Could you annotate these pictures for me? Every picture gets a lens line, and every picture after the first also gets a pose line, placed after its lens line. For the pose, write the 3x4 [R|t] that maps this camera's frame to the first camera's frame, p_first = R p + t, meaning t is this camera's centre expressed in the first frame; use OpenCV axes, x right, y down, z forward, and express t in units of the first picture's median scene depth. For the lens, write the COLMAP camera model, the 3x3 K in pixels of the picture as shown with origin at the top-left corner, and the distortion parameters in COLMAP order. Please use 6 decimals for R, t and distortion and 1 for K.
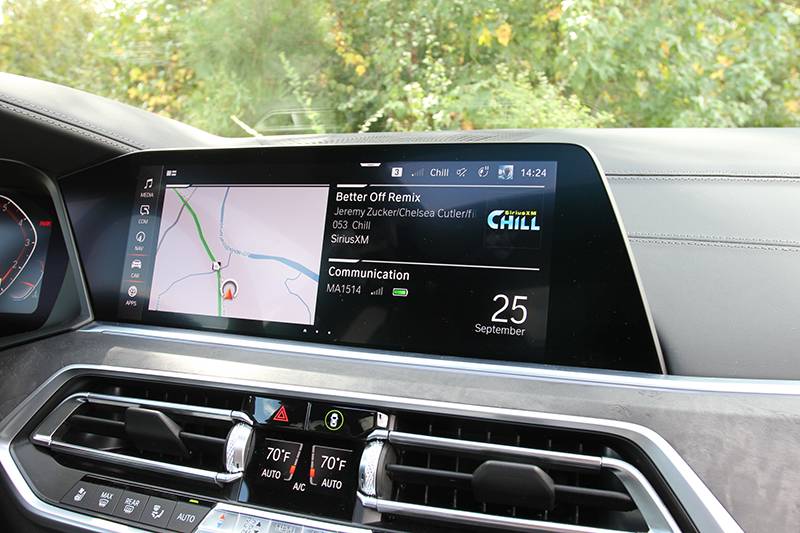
lens RADIAL K [[660.9, 0, 400.2], [0, 660.9, 289.5], [0, 0, 1]] dist [-0.073865, 0.012712]
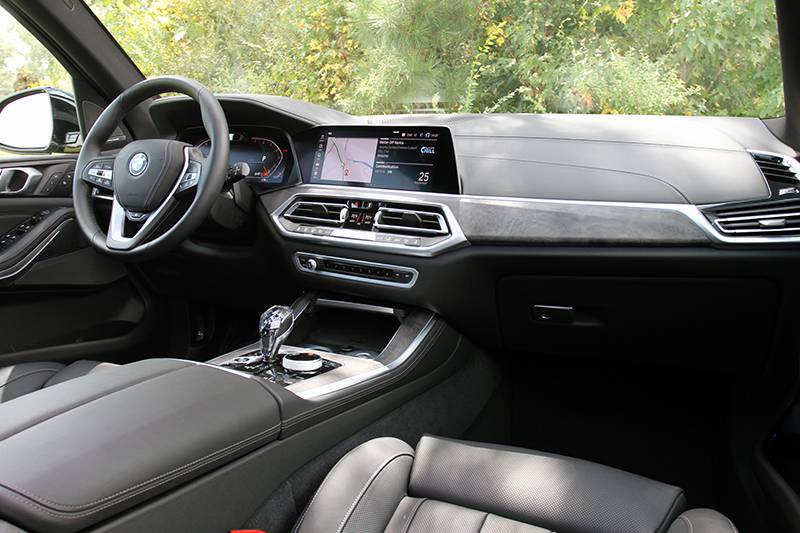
lens RADIAL K [[660.9, 0, 400.2], [0, 660.9, 289.5], [0, 0, 1]] dist [-0.073865, 0.012712]
pose [[0.970152, 0.069766, -0.232244, 0.855691], [-0.055406, 0.996159, 0.067798, 0.374967], [0.236082, -0.052907, 0.970292, -2.268185]]
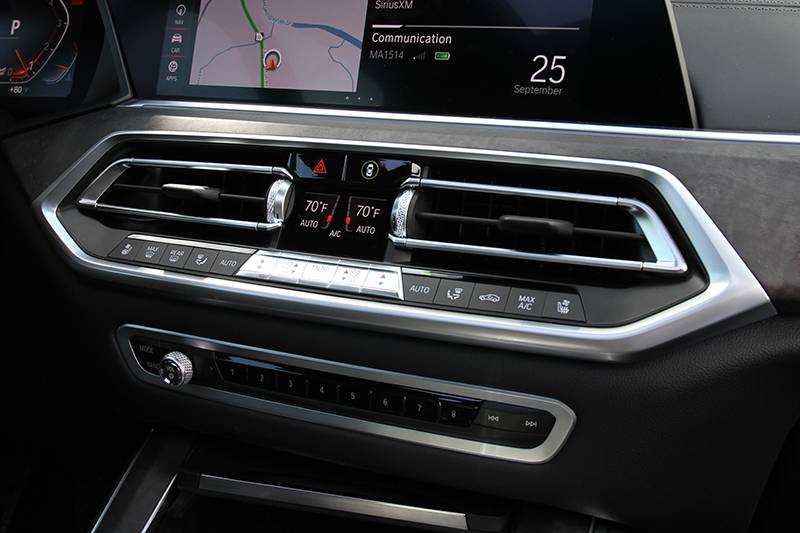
lens RADIAL K [[971.7, 0, 400.0], [0, 971.7, 266.5], [0, 0, 1]] dist [-0.063674, 0.006232]
pose [[0.992731, 0.032943, -0.115757, 0.121401], [-0.022340, 0.995533, 0.091728, 0.195418], [0.118262, -0.088475, 0.989033, -0.491572]]
